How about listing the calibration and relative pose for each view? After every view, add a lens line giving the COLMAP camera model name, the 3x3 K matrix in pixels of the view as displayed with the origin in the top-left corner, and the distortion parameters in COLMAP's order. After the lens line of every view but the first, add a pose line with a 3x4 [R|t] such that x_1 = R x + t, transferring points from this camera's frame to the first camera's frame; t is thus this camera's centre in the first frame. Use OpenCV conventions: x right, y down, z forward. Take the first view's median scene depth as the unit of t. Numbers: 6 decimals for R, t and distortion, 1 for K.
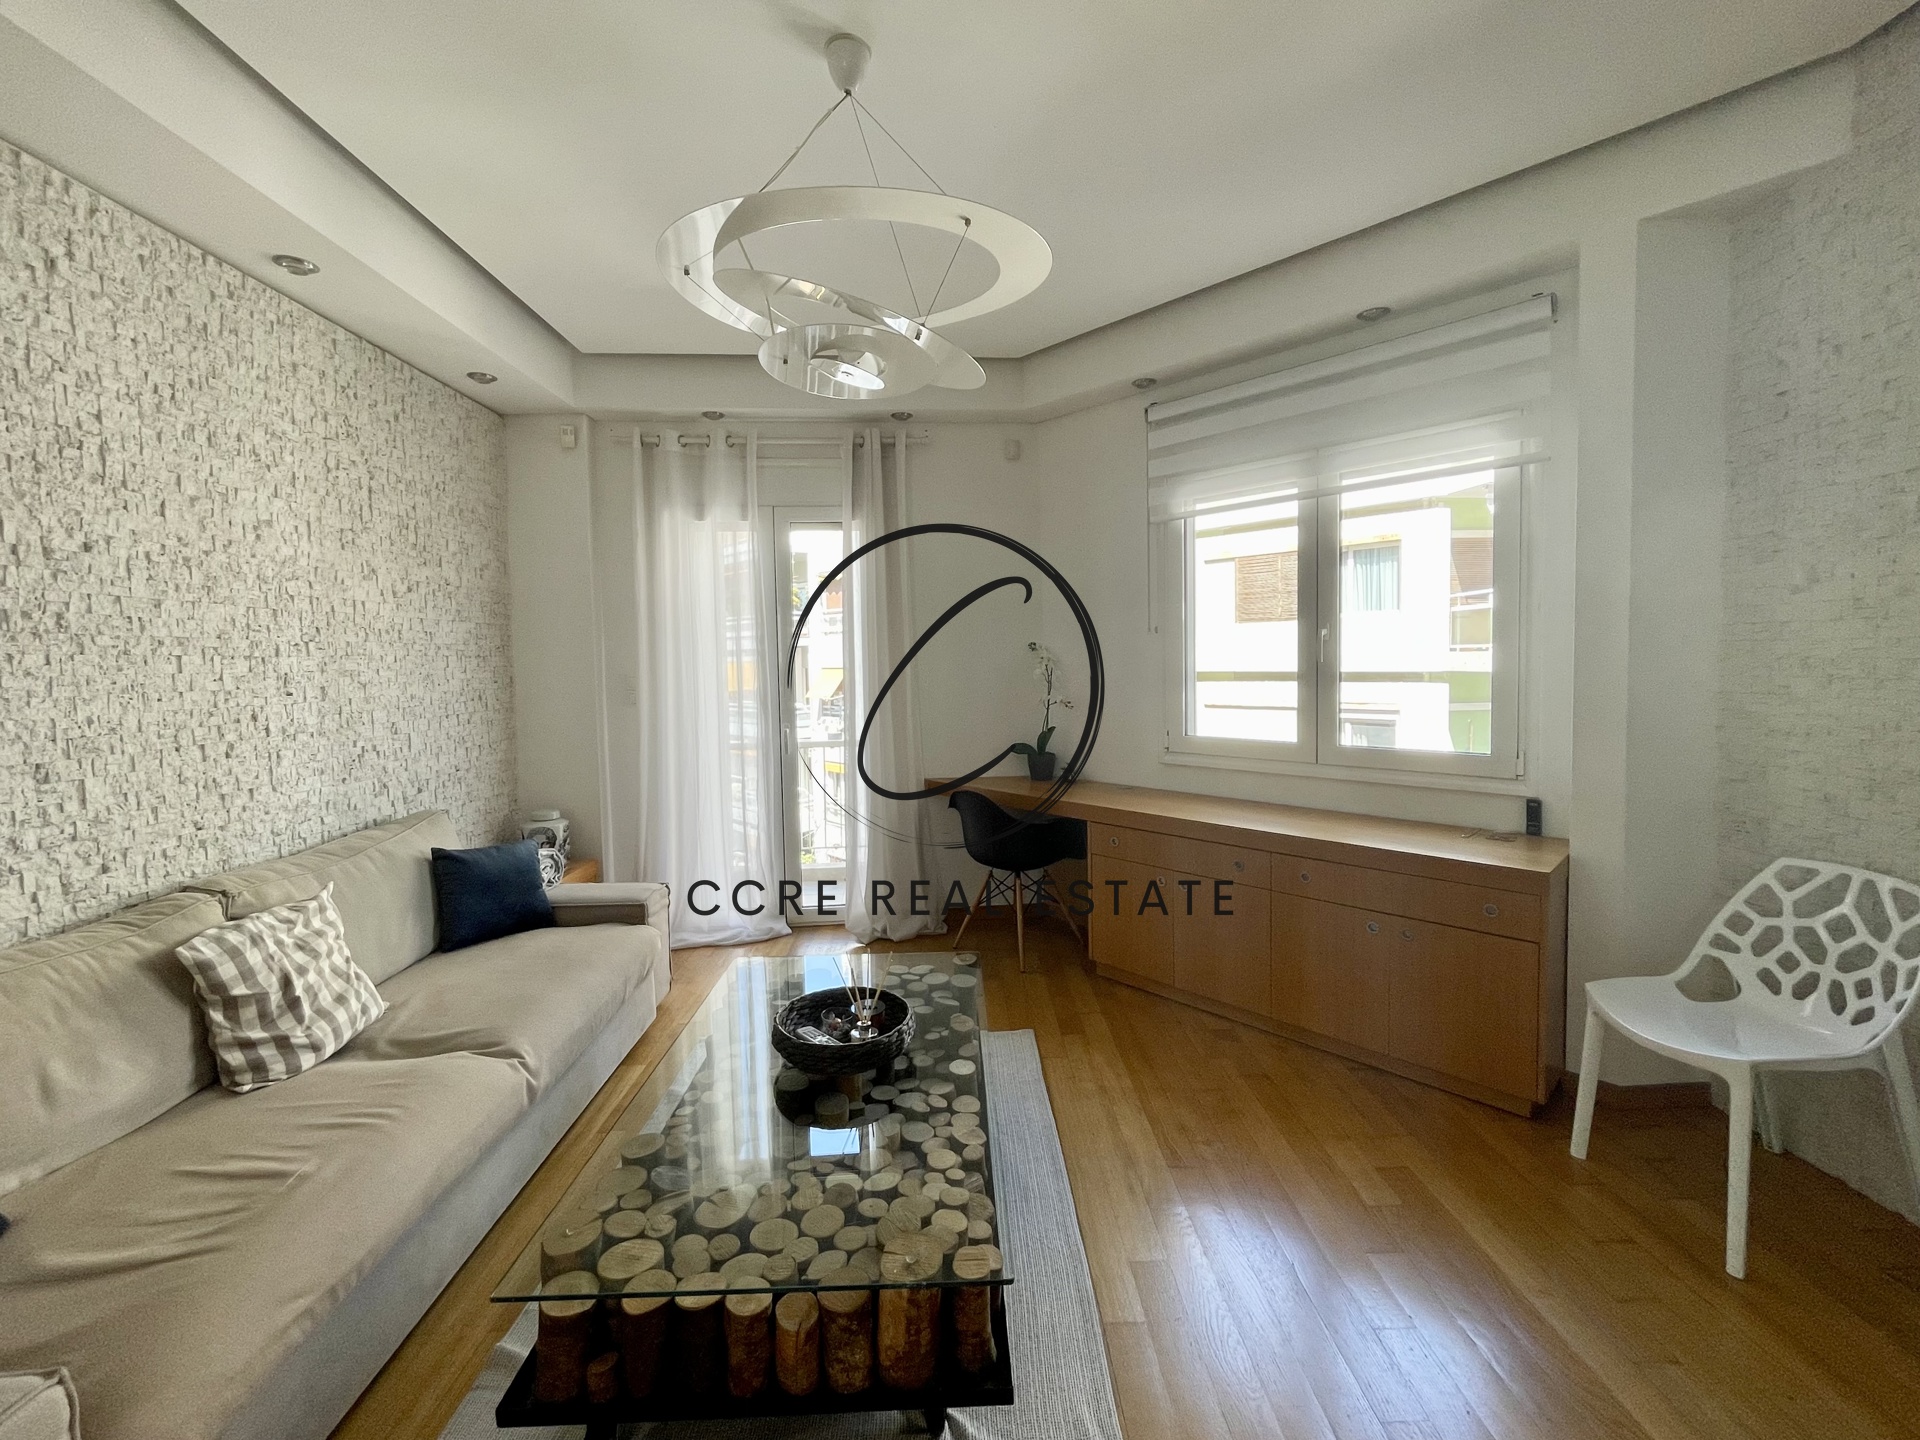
lens RADIAL K [[785.1, 0, 973.0], [0, 785.1, 701.4], [0, 0, 1]] dist [-0.007053, -0.000107]
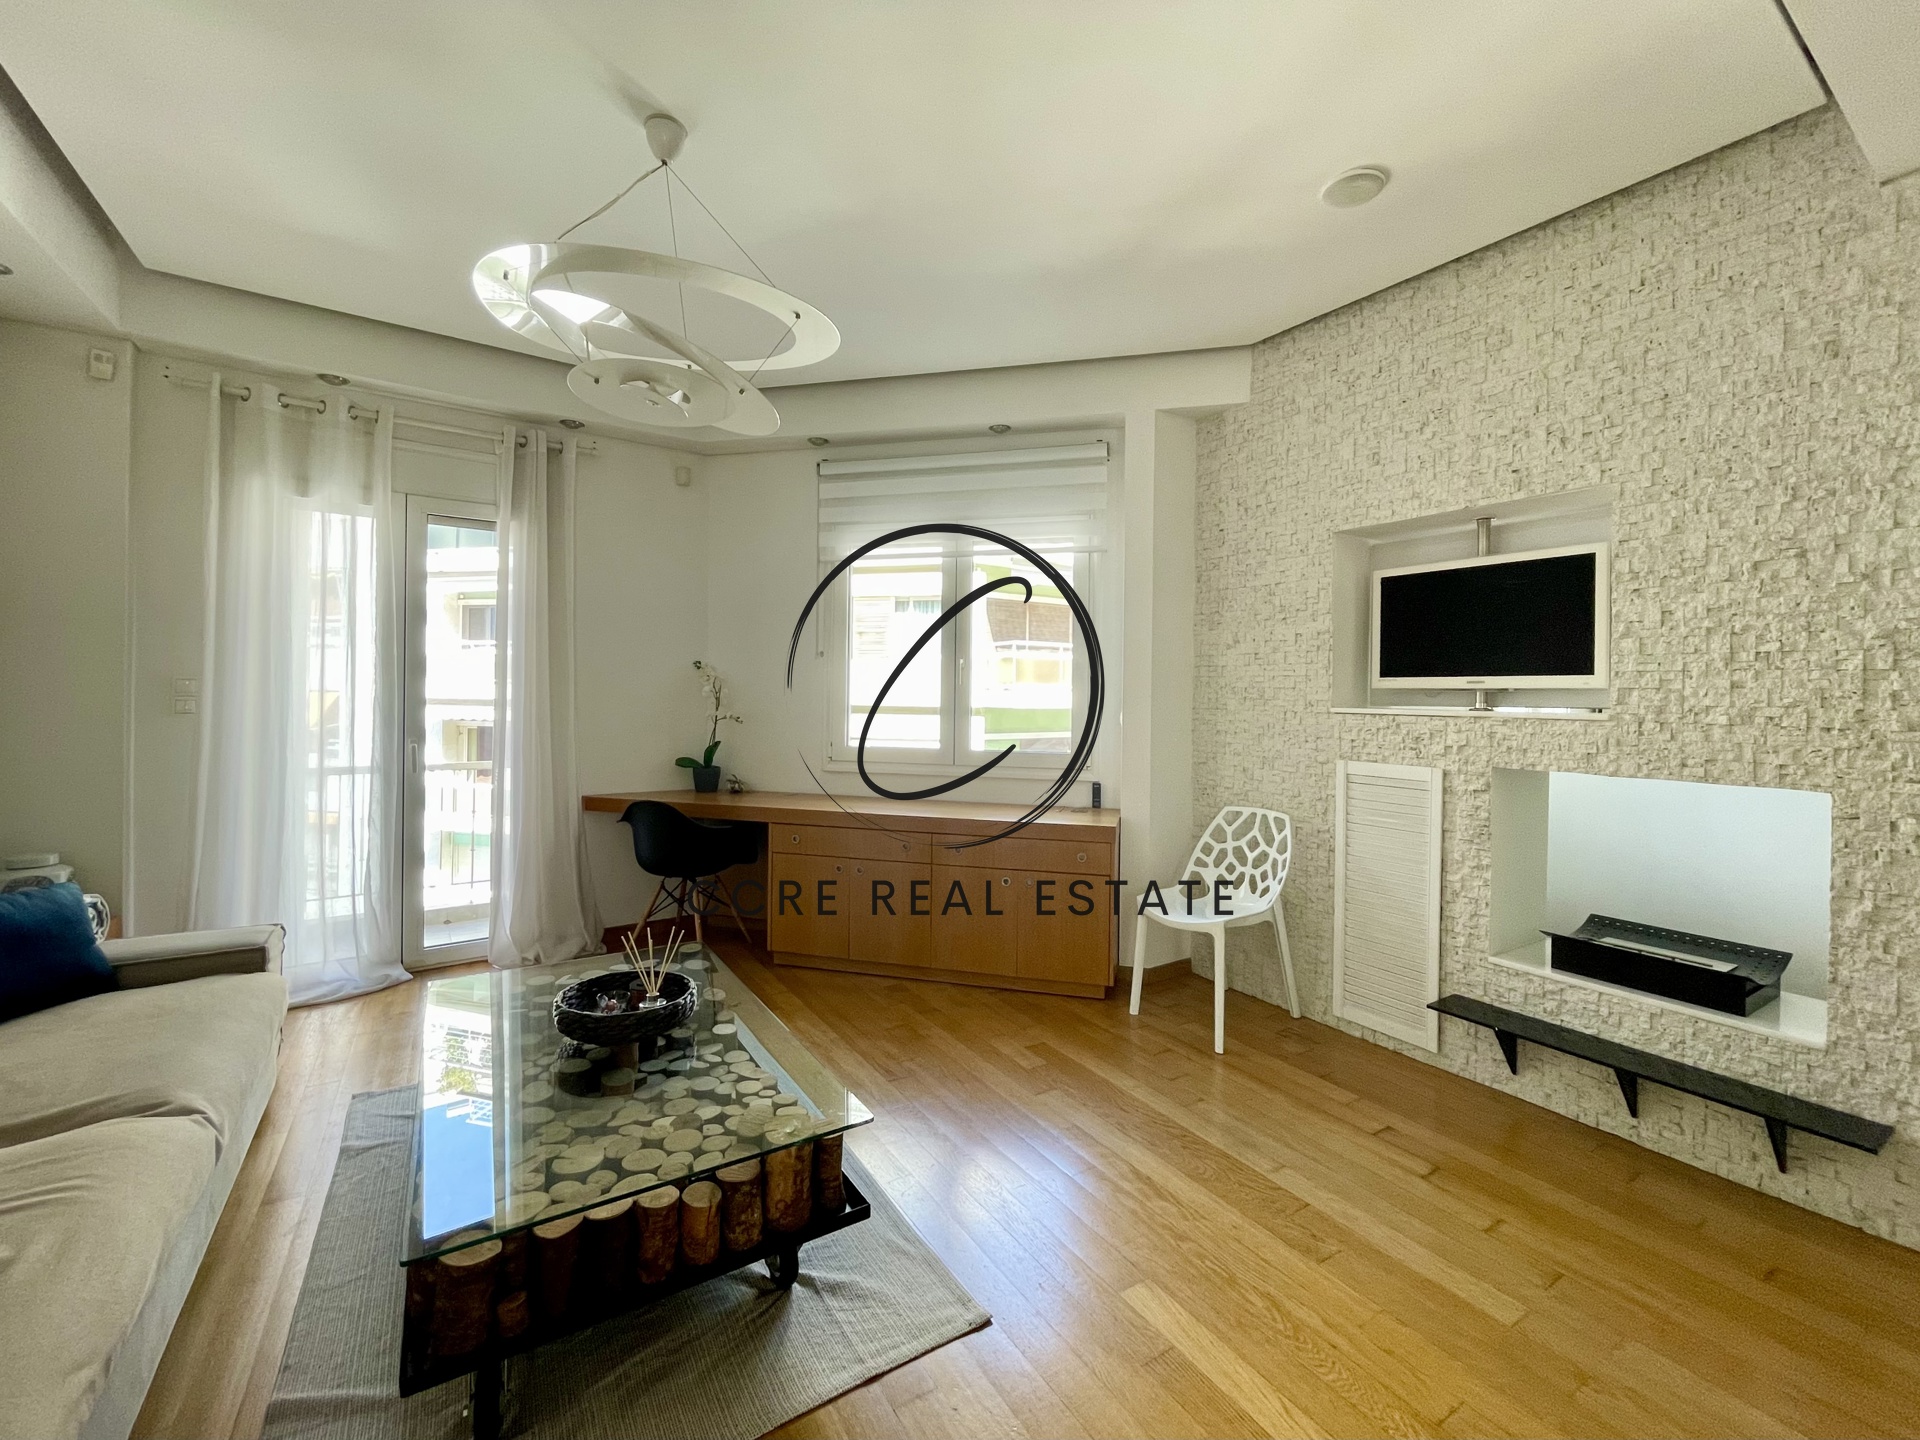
lens RADIAL K [[785.1, 0, 973.0], [0, 785.1, 701.4], [0, 0, 1]] dist [-0.007053, -0.000107]
pose [[0.851583, 0.022256, 0.523747, -0.306952], [0.001615, 0.998982, -0.045076, 0.051387], [-0.524217, 0.039231, 0.850681, -0.152472]]
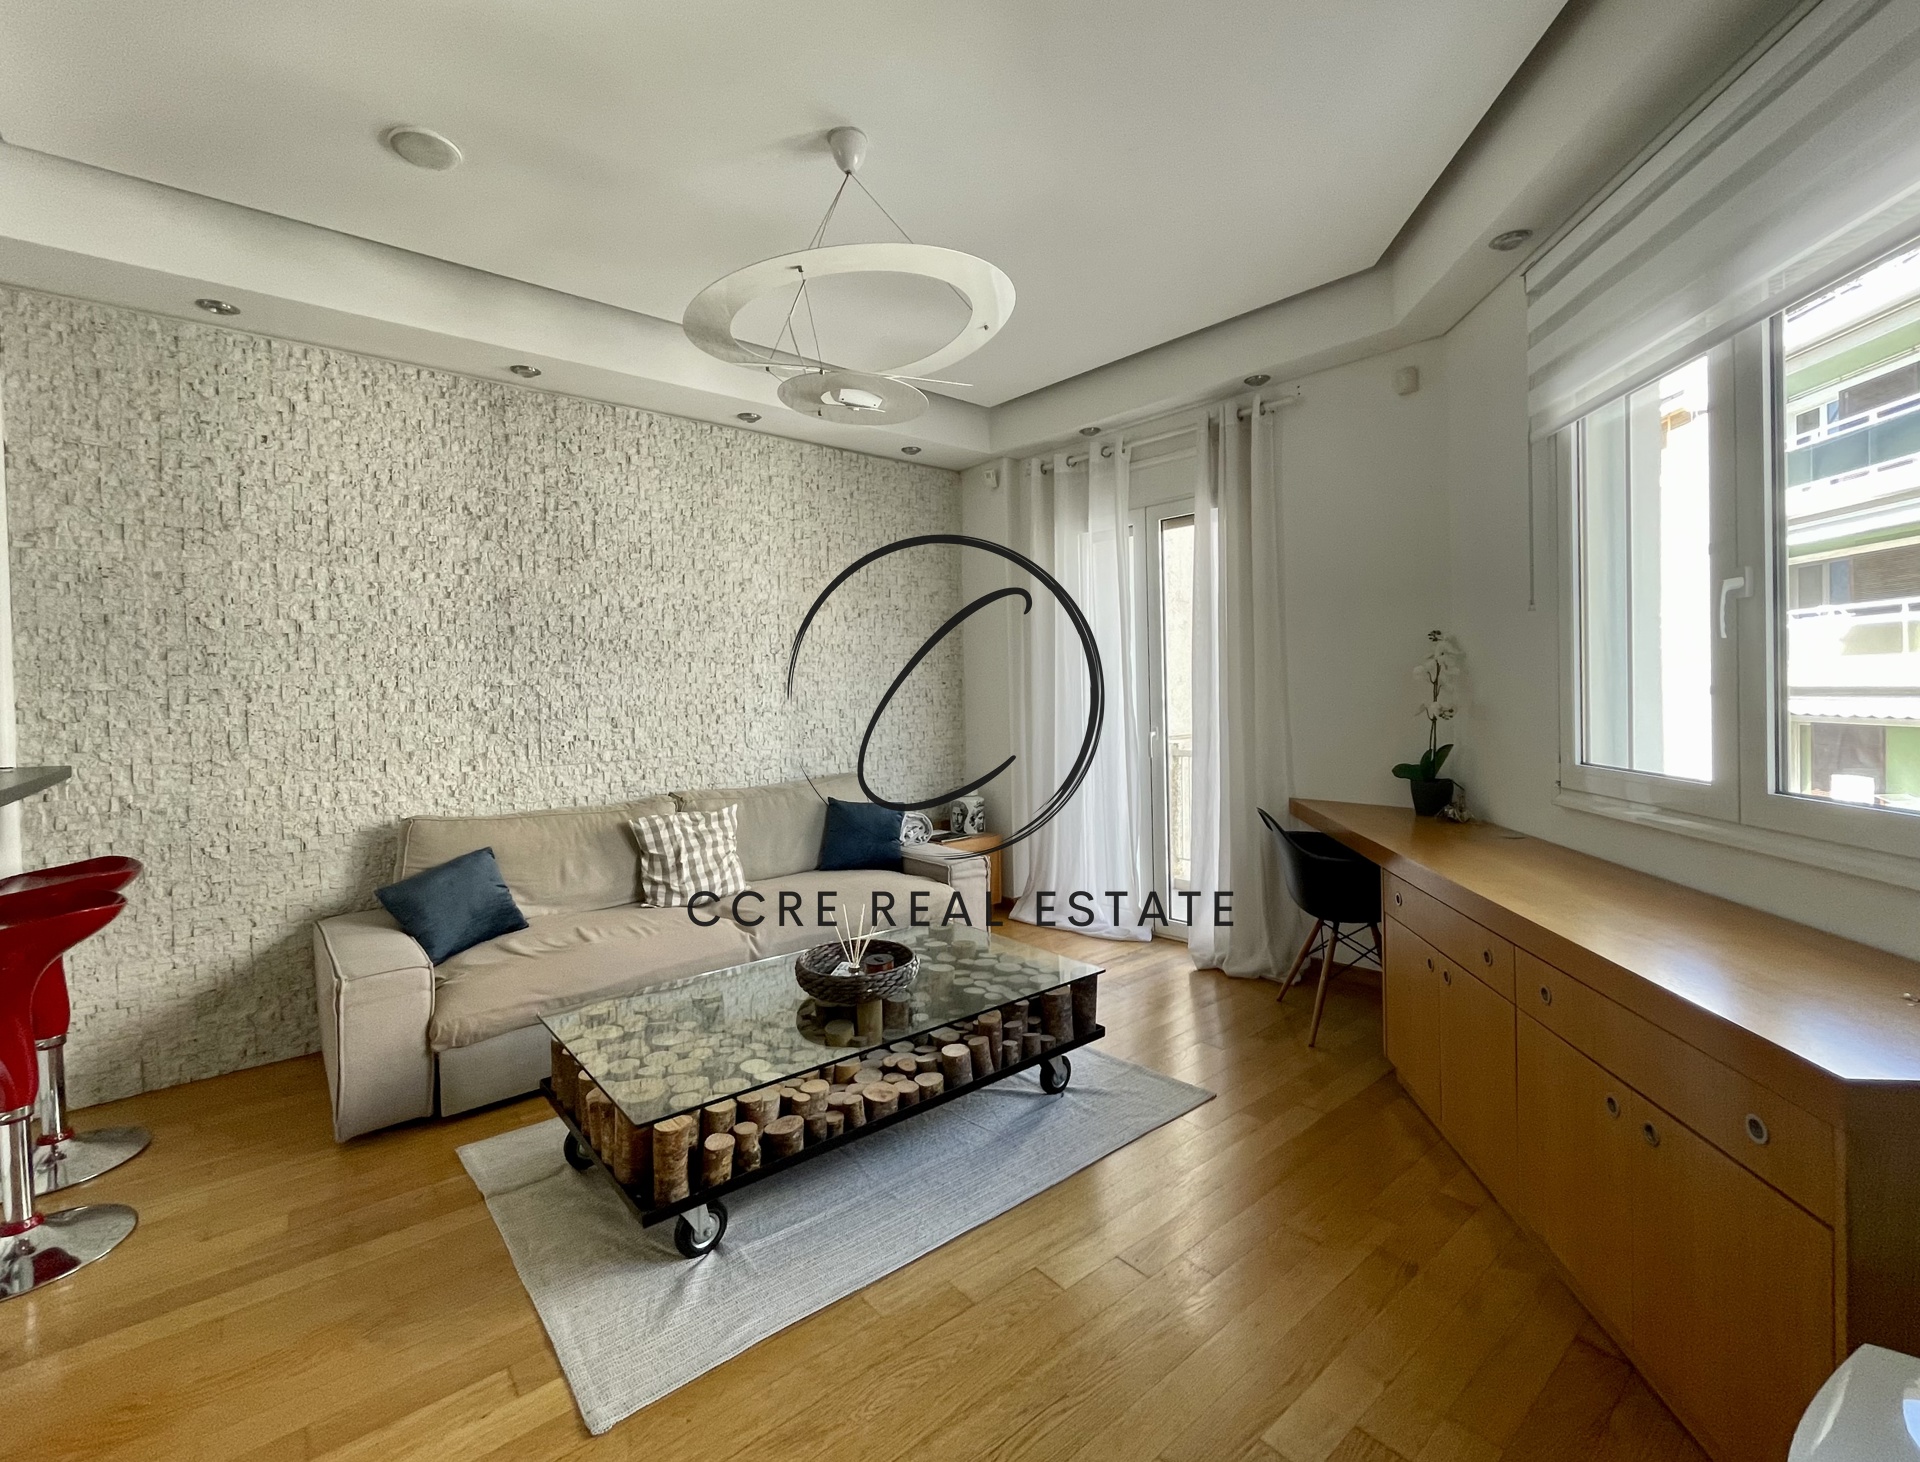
lens RADIAL K [[849.8, 0, 988.2], [0, 849.8, 710.2], [0, 0, 1]] dist [-0.000795, -0.000112]
pose [[0.624286, 0.020437, -0.780929, 0.858959], [-0.030822, 0.999524, 0.001518, 0.023927], [0.780588, 0.023122, 0.624618, 0.327202]]
